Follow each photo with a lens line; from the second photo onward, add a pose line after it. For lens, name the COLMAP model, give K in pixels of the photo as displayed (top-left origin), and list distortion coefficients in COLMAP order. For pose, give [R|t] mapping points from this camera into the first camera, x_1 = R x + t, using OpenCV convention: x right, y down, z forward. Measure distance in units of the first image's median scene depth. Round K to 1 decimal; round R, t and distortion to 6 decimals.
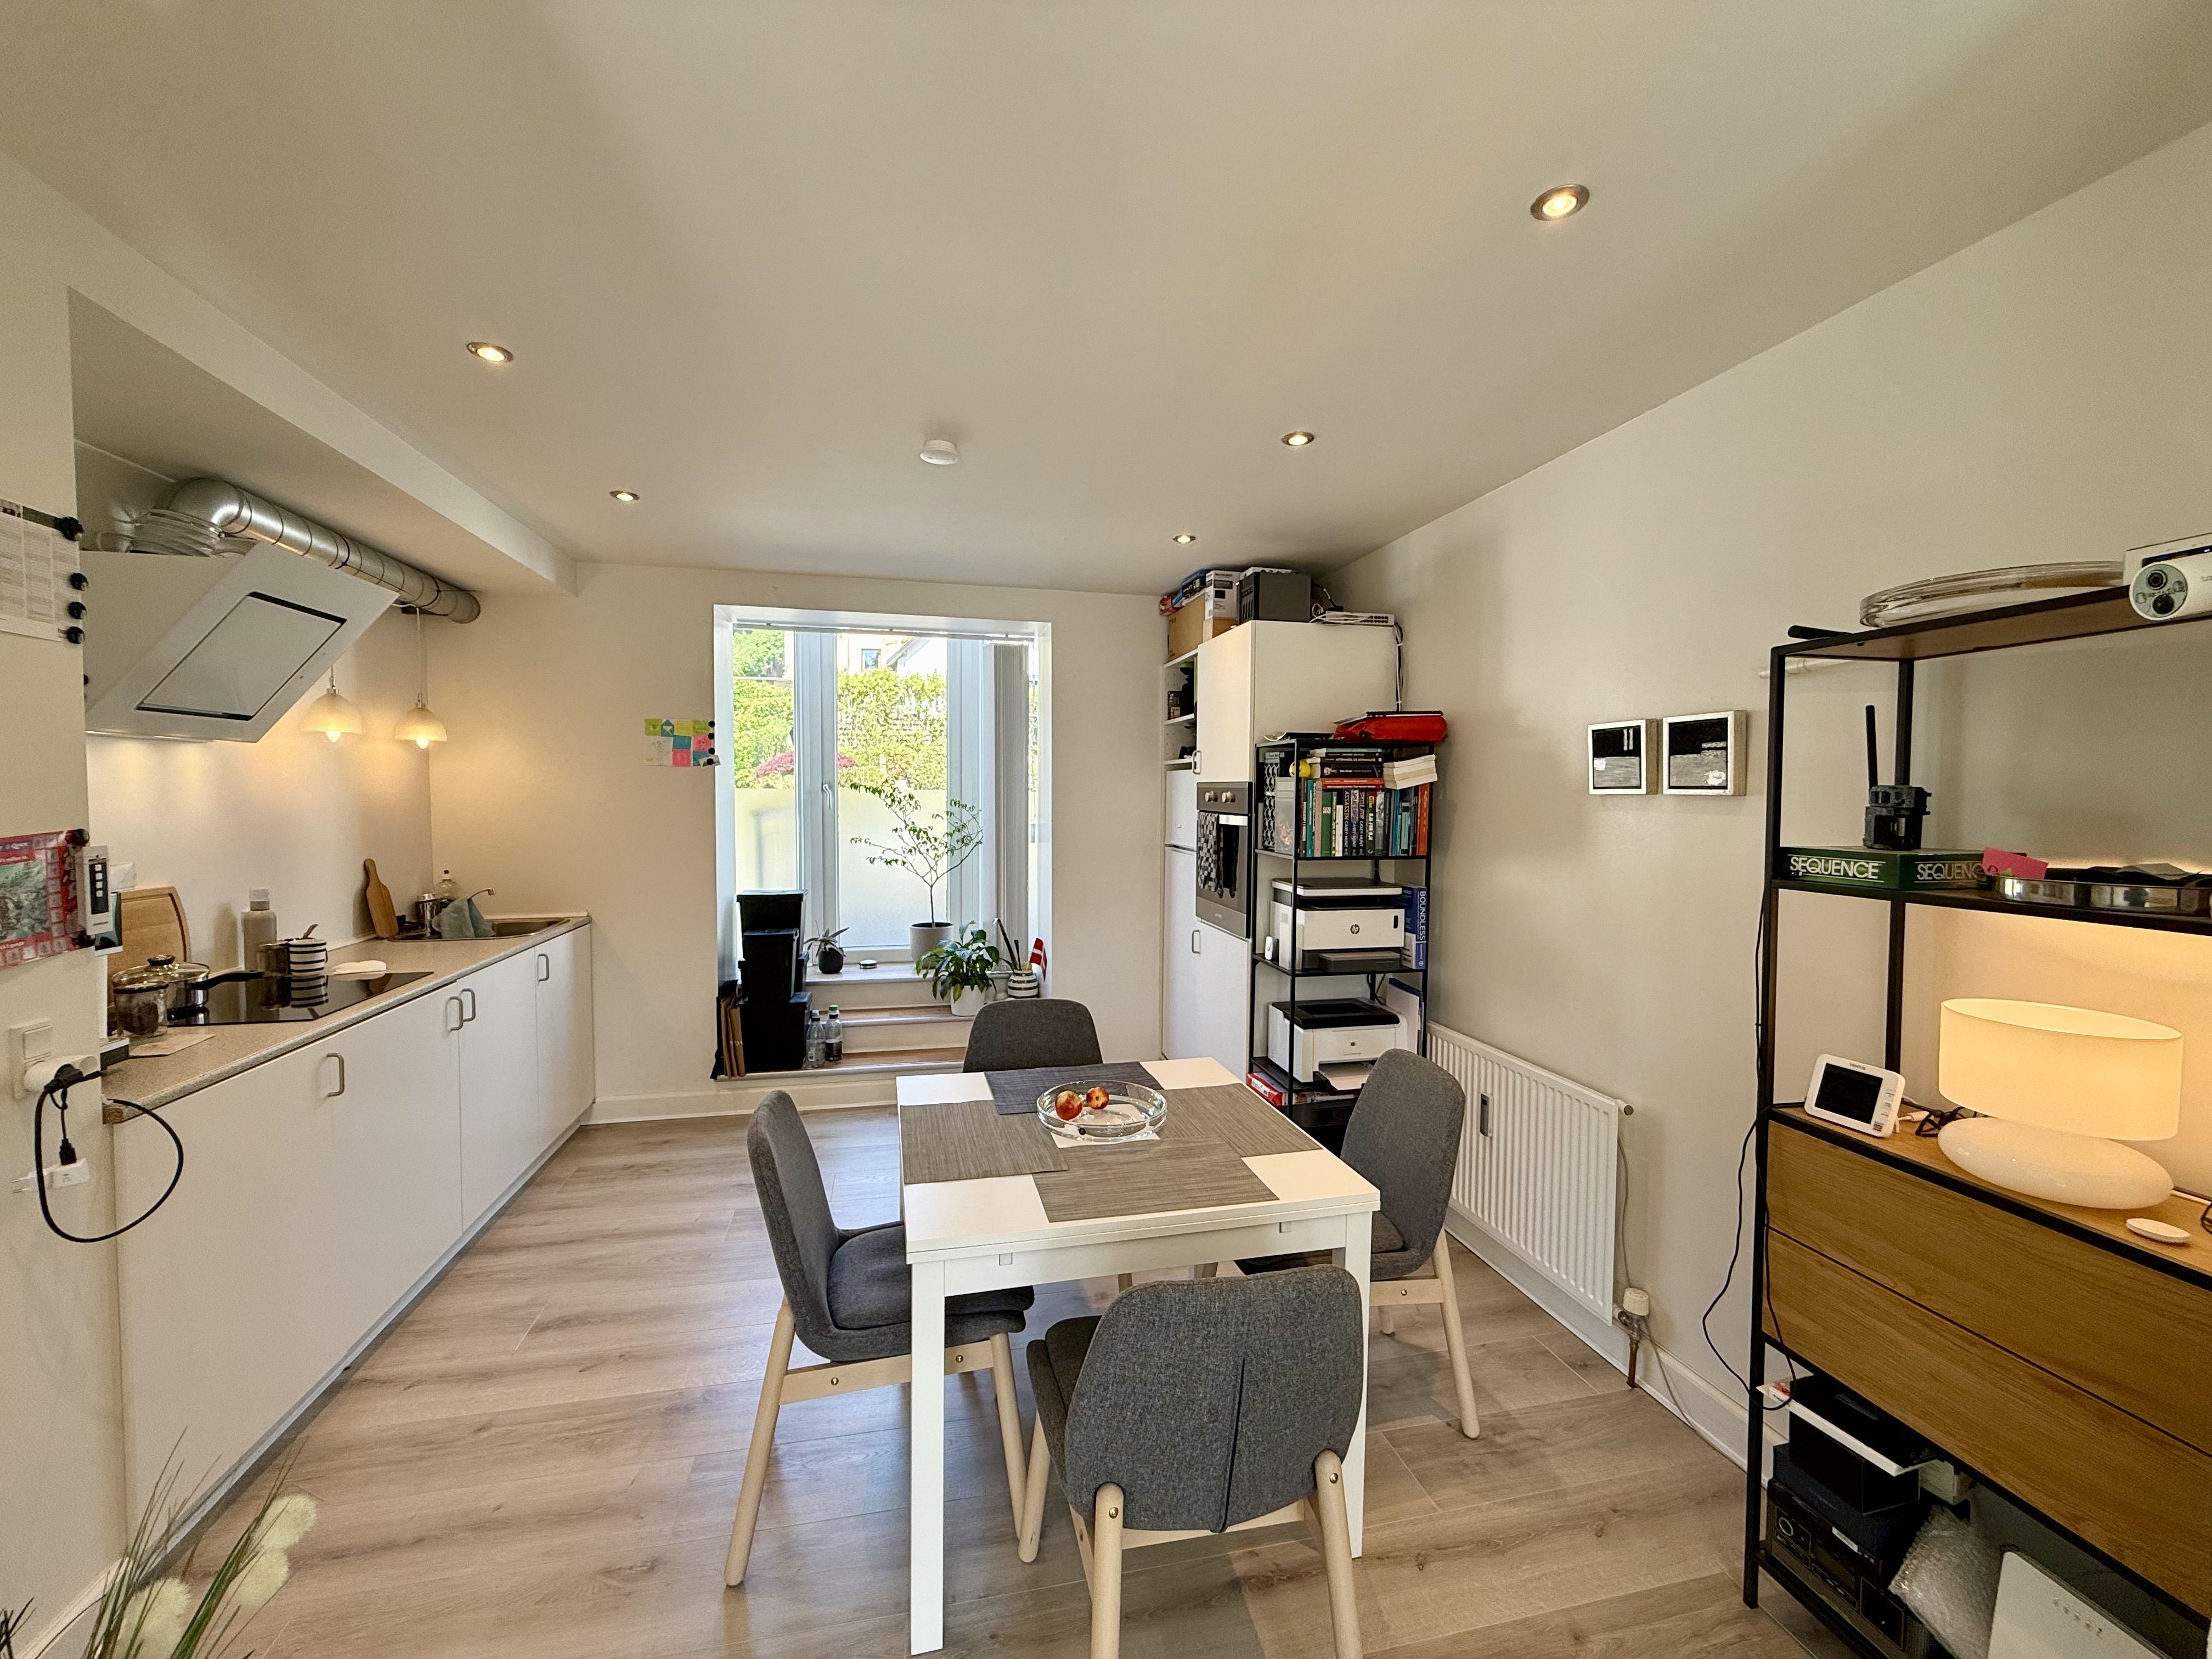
lens RADIAL K [[887.2, 0, 1111.0], [0, 887.2, 830.9], [0, 0, 1]] dist [-0.000377, 0.000338]
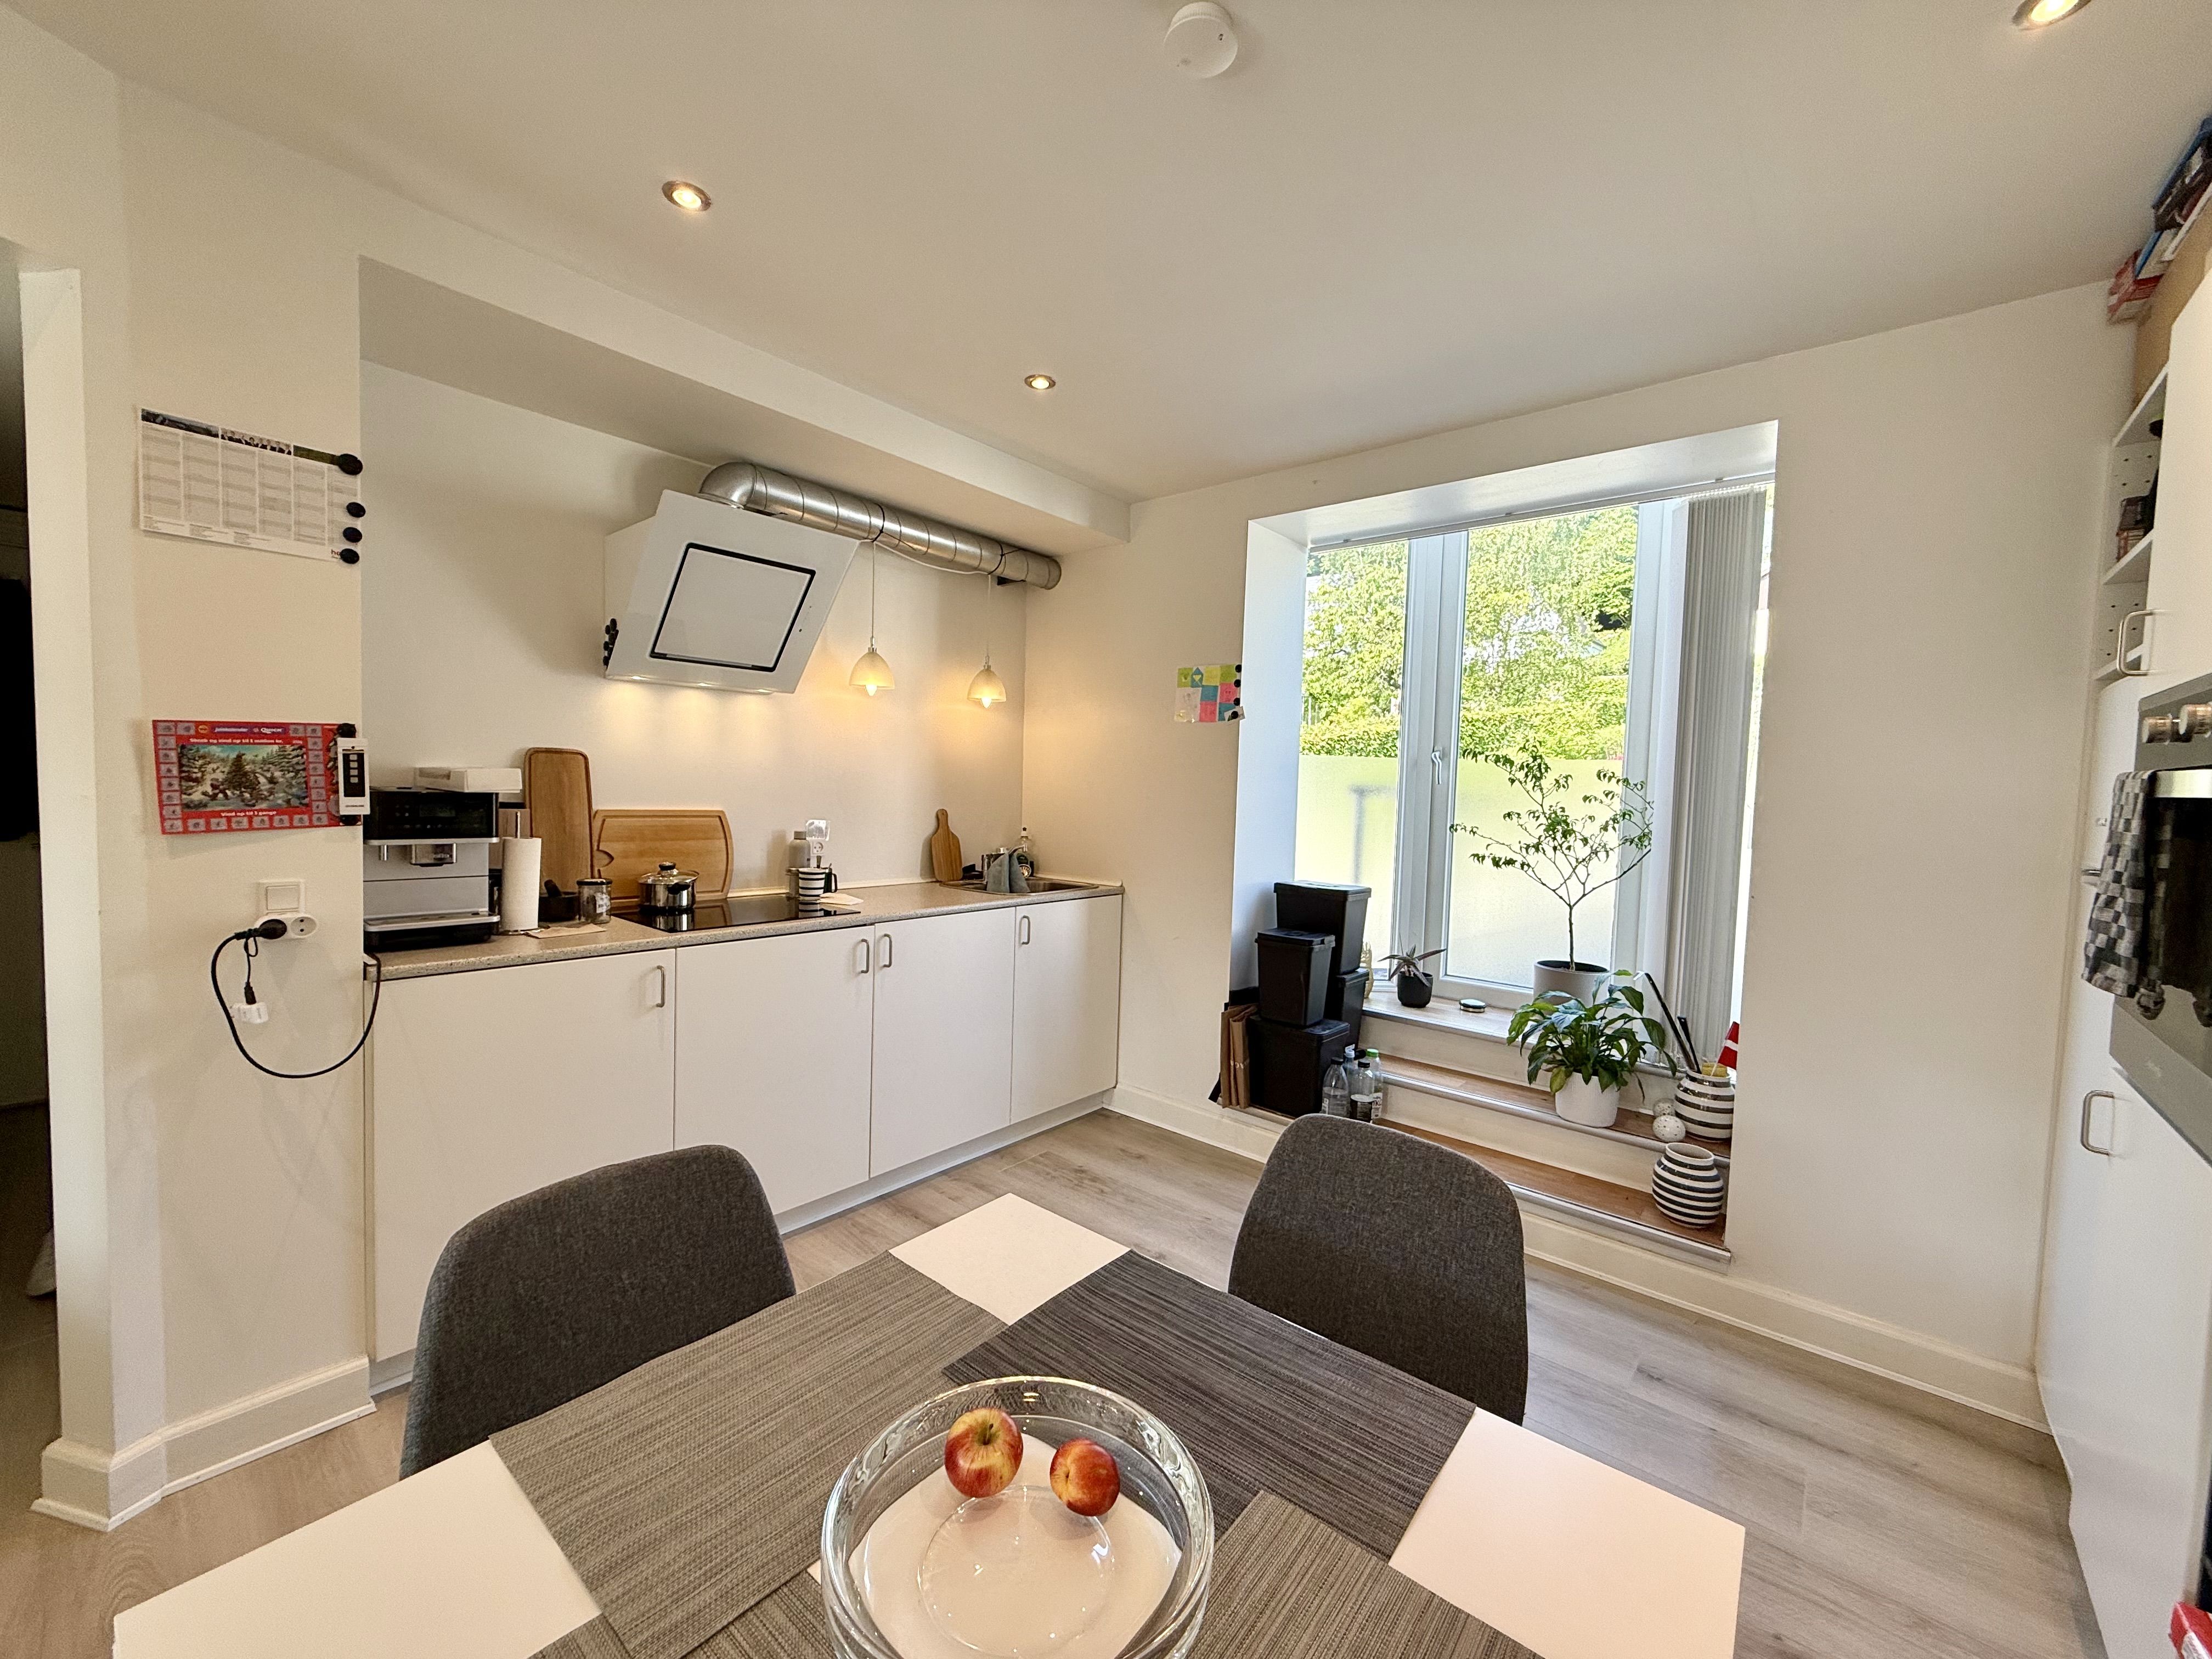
lens RADIAL K [[887.2, 0, 1095.2], [0, 887.2, 831.5], [0, 0, 1]] dist [-0.000377, 0.000338]
pose [[0.589435, 0.054730, -0.805960, 0.148562], [-0.063226, 0.997767, 0.021515, 0.021343], [0.805338, 0.038276, 0.591579, 0.450120]]
